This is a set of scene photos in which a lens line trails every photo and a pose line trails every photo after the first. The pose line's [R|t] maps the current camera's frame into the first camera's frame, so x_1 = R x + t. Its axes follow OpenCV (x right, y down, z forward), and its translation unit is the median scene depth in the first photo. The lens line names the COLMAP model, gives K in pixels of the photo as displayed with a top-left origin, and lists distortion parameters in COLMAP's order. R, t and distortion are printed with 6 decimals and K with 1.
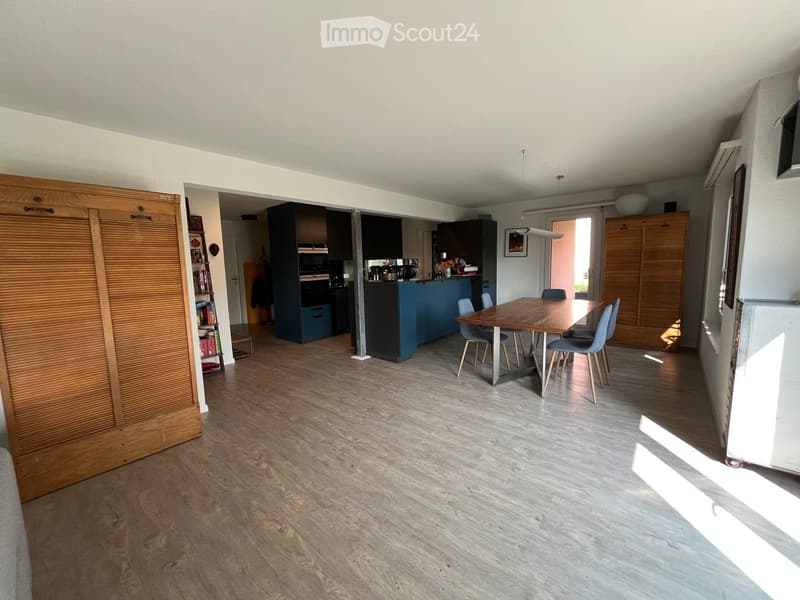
lens RADIAL K [[319.8, 0, 399.1], [0, 319.8, 300.3], [0, 0, 1]] dist [-0.002878, -0.000435]
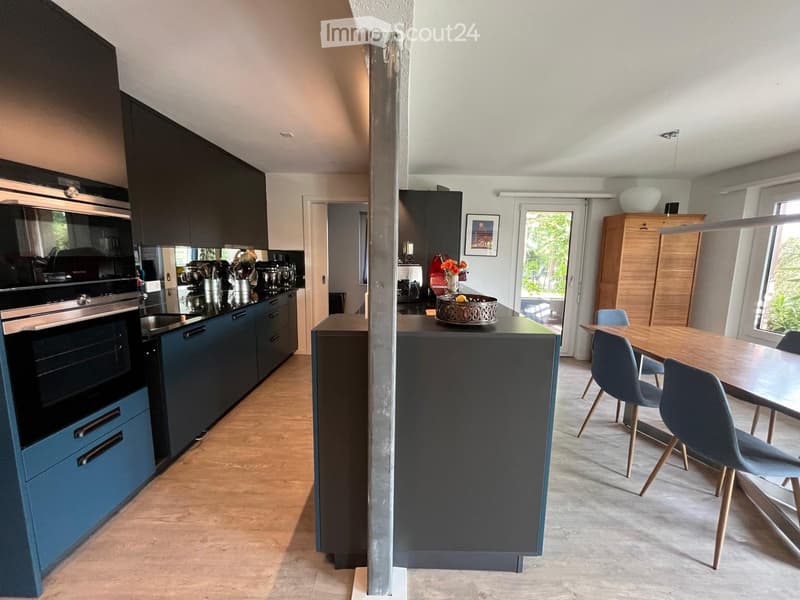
lens RADIAL K [[319.8, 0, 400.6], [0, 319.8, 301.0], [0, 0, 1]] dist [-0.002878, -0.000435]
pose [[0.769542, -0.048201, 0.636774, -0.276142], [0.035773, 0.998835, 0.032376, -0.090834], [-0.637593, -0.002135, 0.770371, 0.769877]]
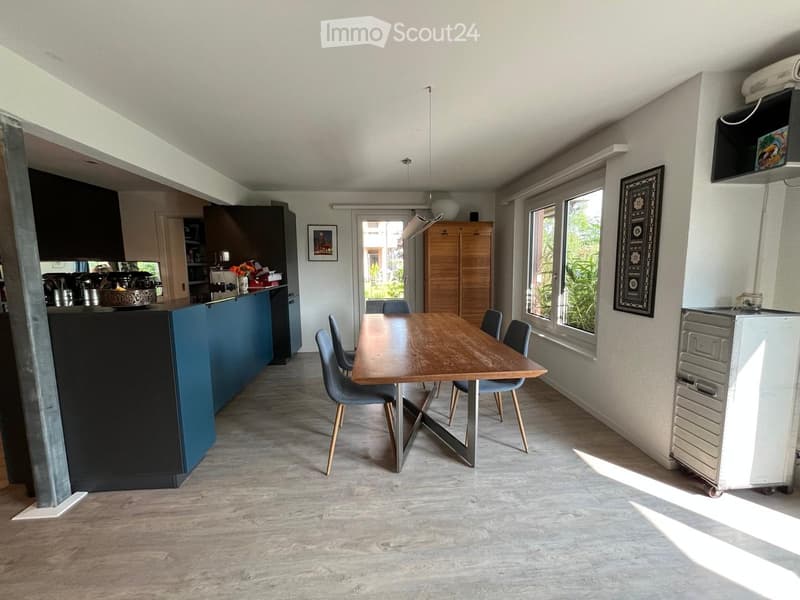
lens RADIAL K [[319.8, 0, 400.6], [0, 319.8, 299.9], [0, 0, 1]] dist [-0.002878, -0.000435]
pose [[0.710623, -0.060269, 0.700987, -0.075168], [0.075920, 0.997075, 0.008762, -0.044878], [-0.699465, 0.046993, 0.713120, 0.413916]]
